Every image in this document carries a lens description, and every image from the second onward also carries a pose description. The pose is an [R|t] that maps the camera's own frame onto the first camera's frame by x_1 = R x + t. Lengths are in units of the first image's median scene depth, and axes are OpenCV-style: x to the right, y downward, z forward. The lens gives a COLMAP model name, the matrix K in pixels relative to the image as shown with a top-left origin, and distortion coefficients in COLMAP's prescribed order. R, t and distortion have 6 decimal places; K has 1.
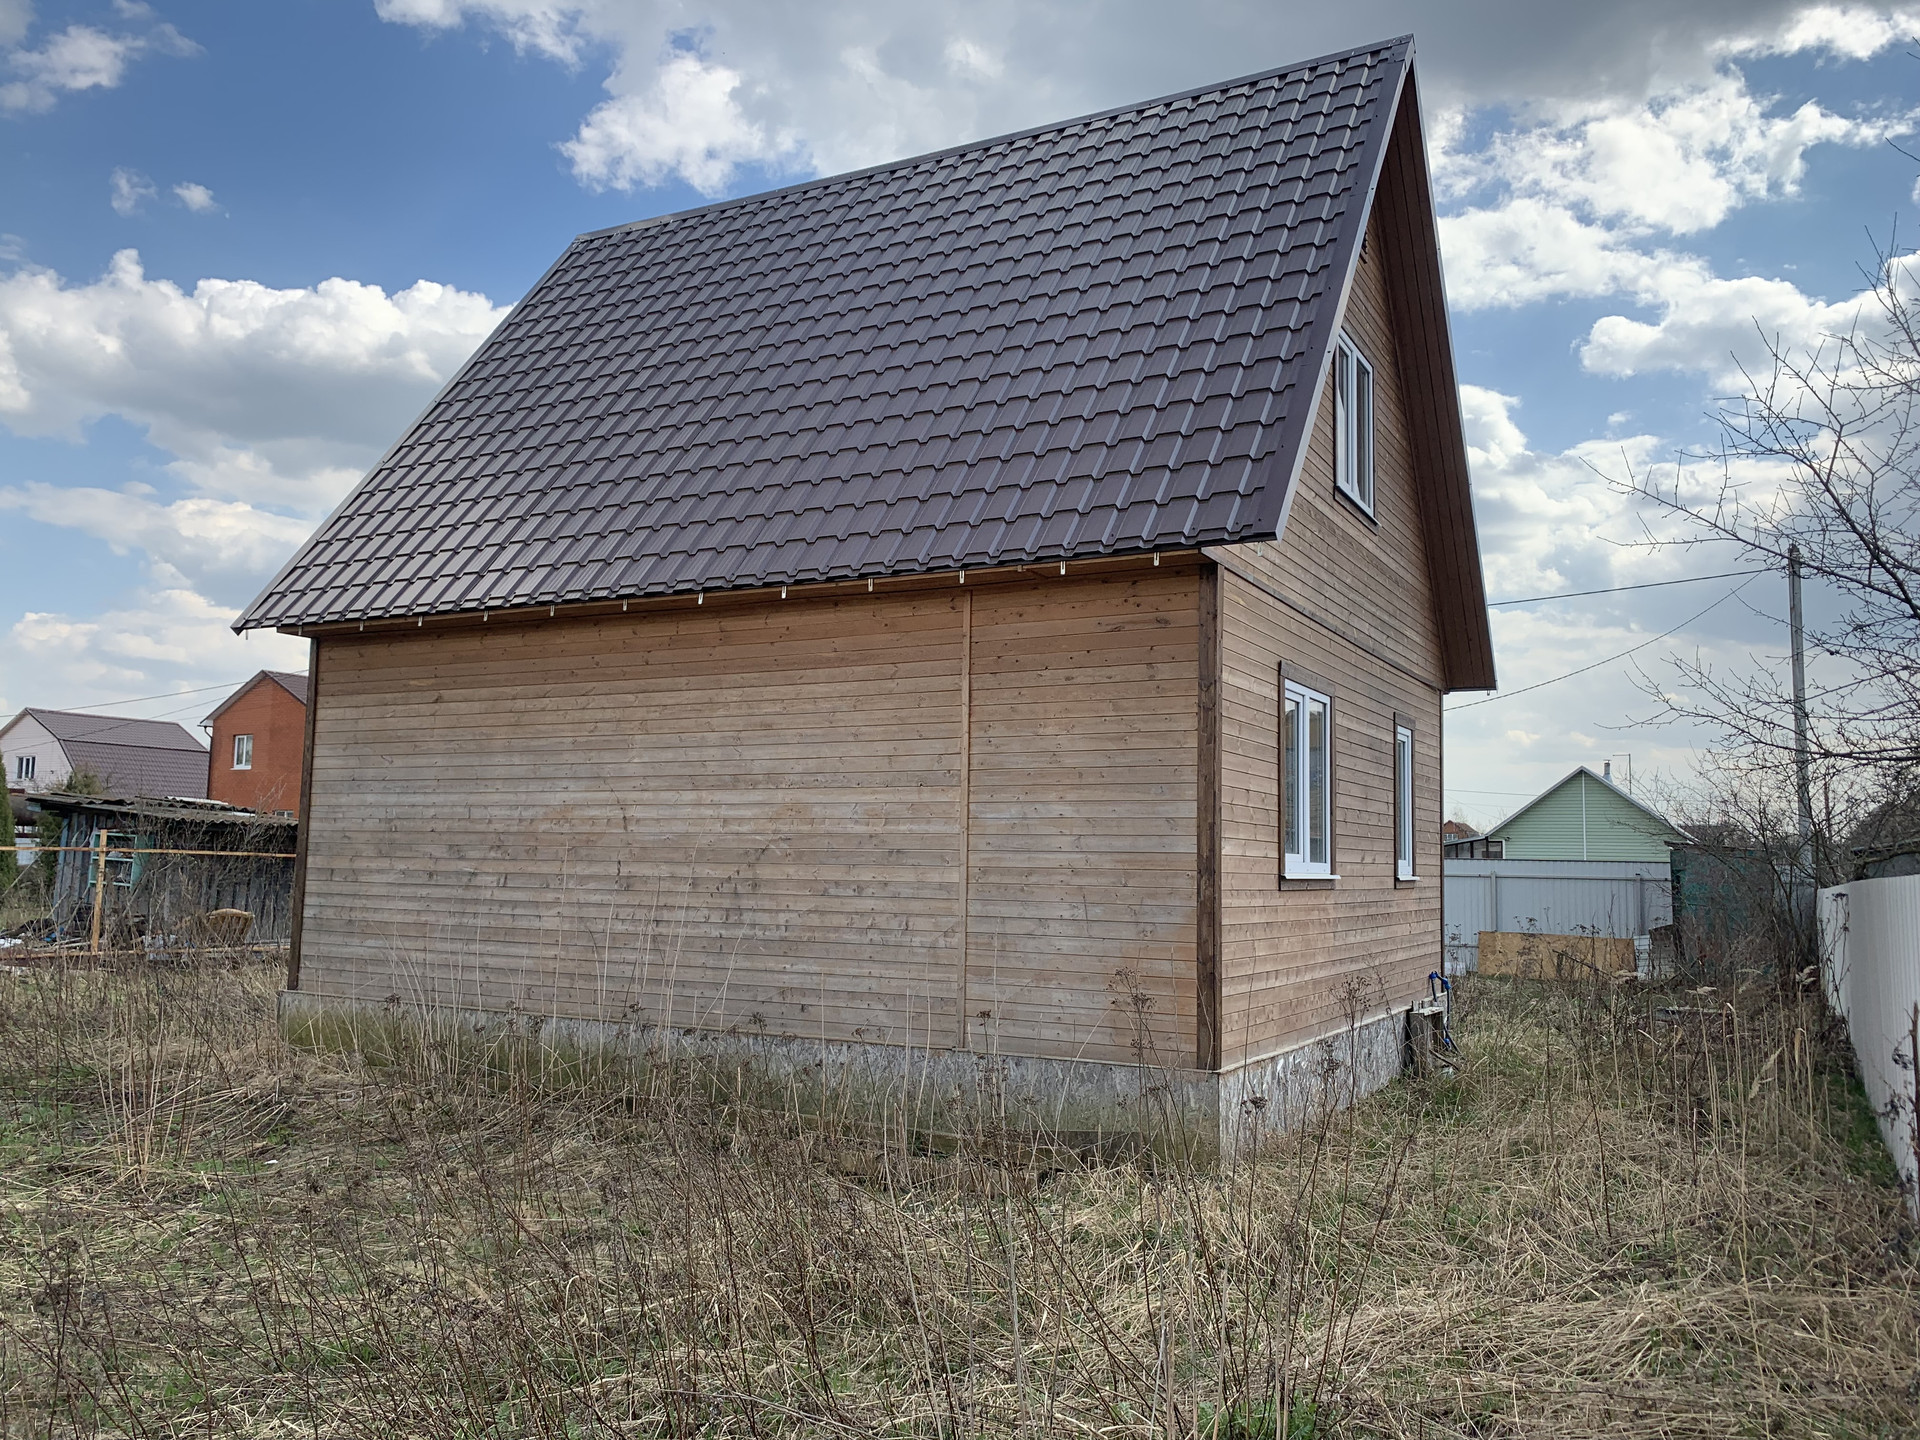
lens RADIAL K [[1480.8, 0, 932.1], [0, 1480.8, 719.4], [0, 0, 1]] dist [0.062164, -0.062589]
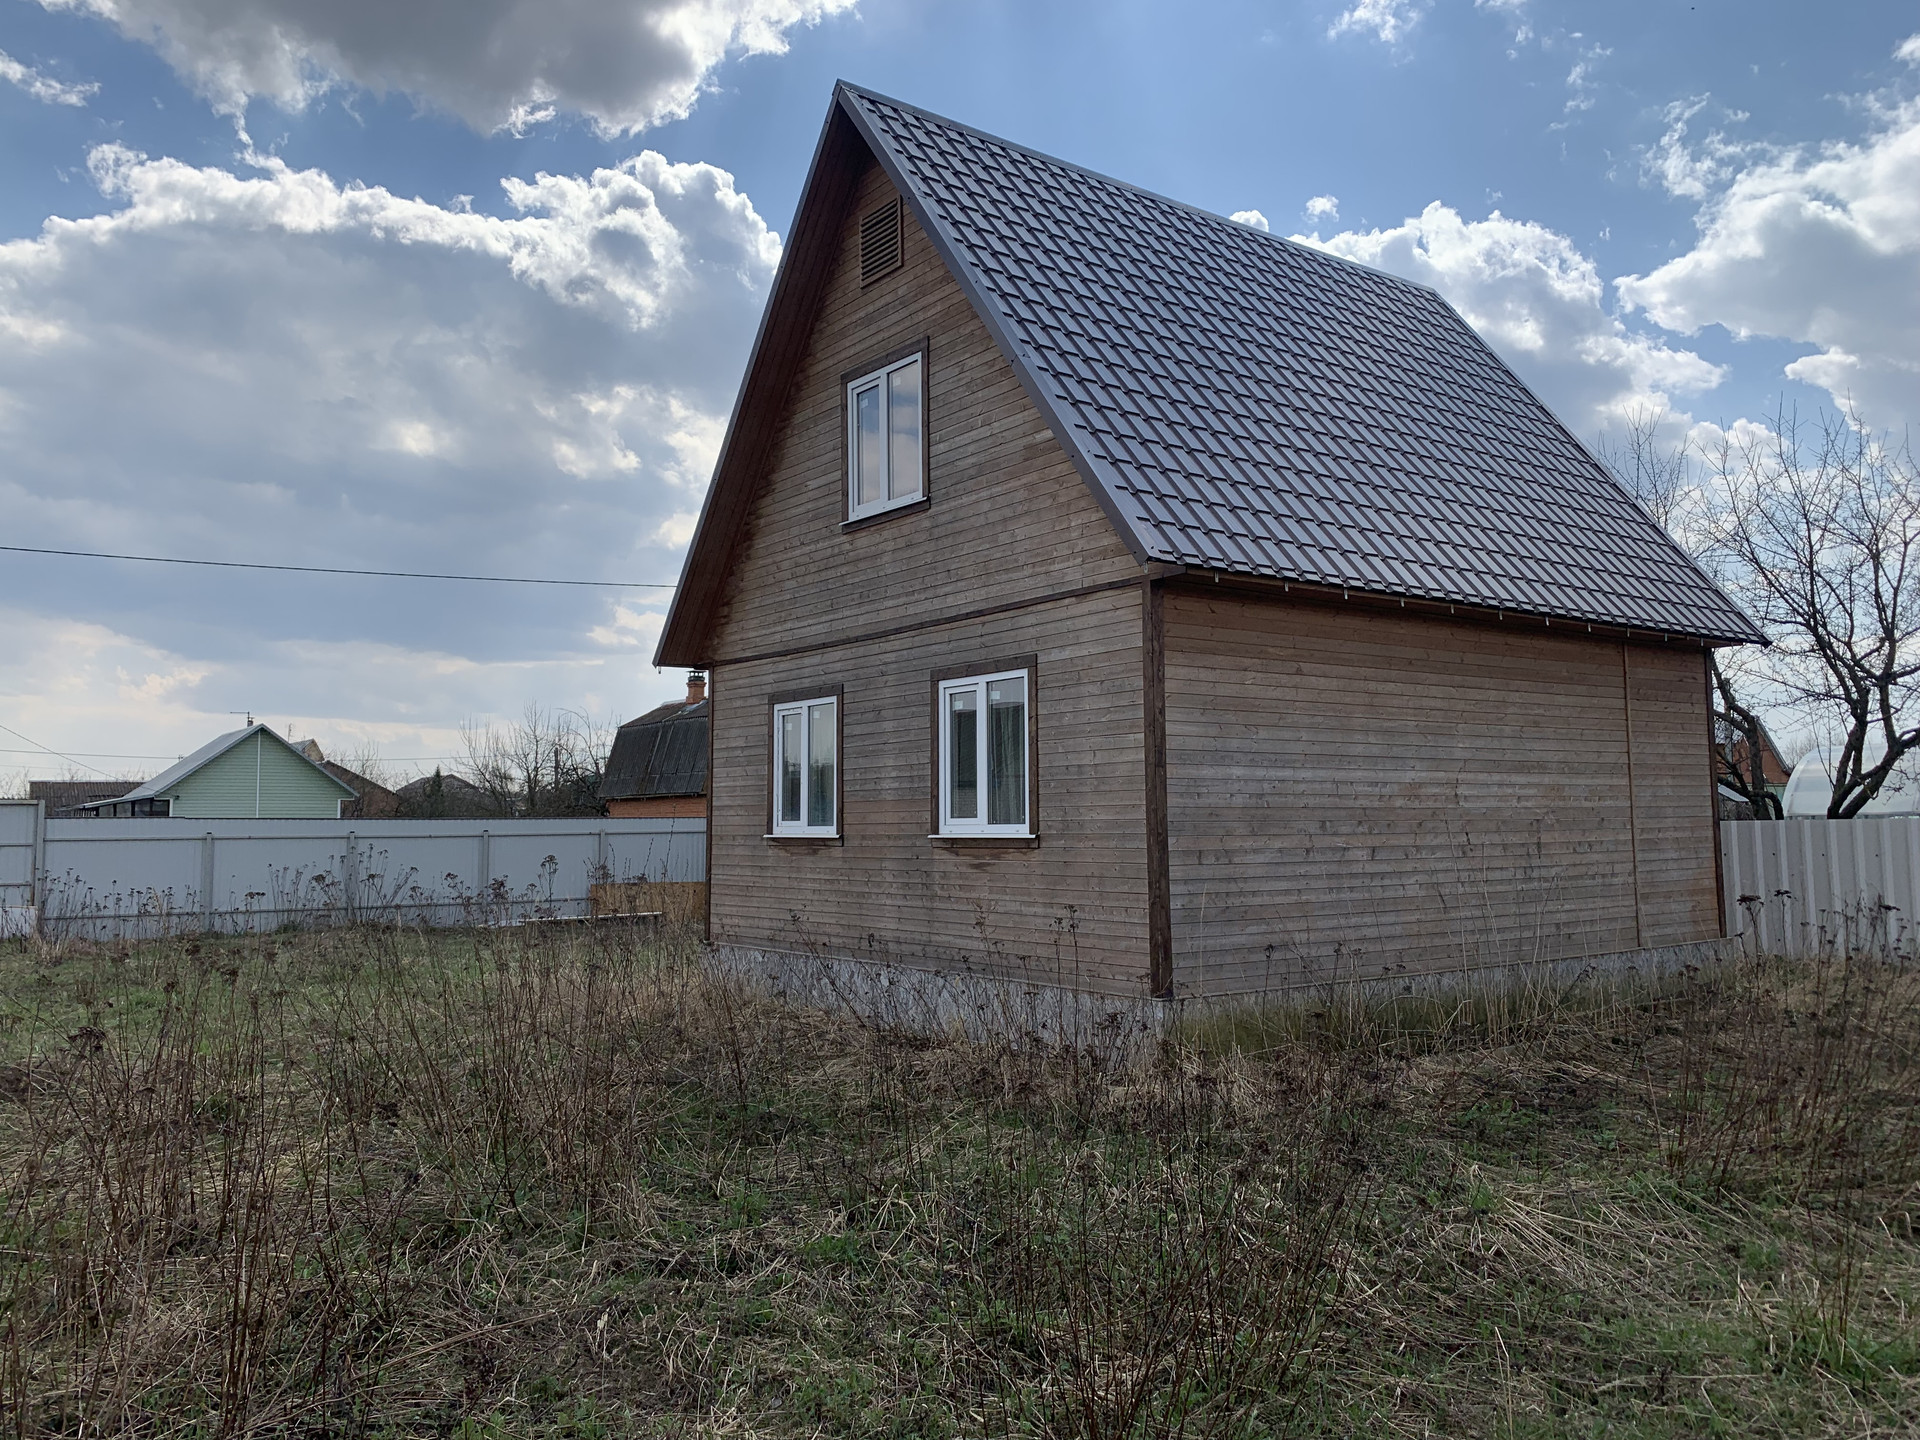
lens RADIAL K [[1480.8, 0, 957.4], [0, 1480.8, 706.7], [0, 0, 1]] dist [0.062164, -0.062589]
pose [[0.400895, 0.048615, 0.914833, -1.249889], [-0.071763, 0.997189, -0.021544, 0.044305], [-0.913309, -0.057014, 0.403256, 0.778073]]
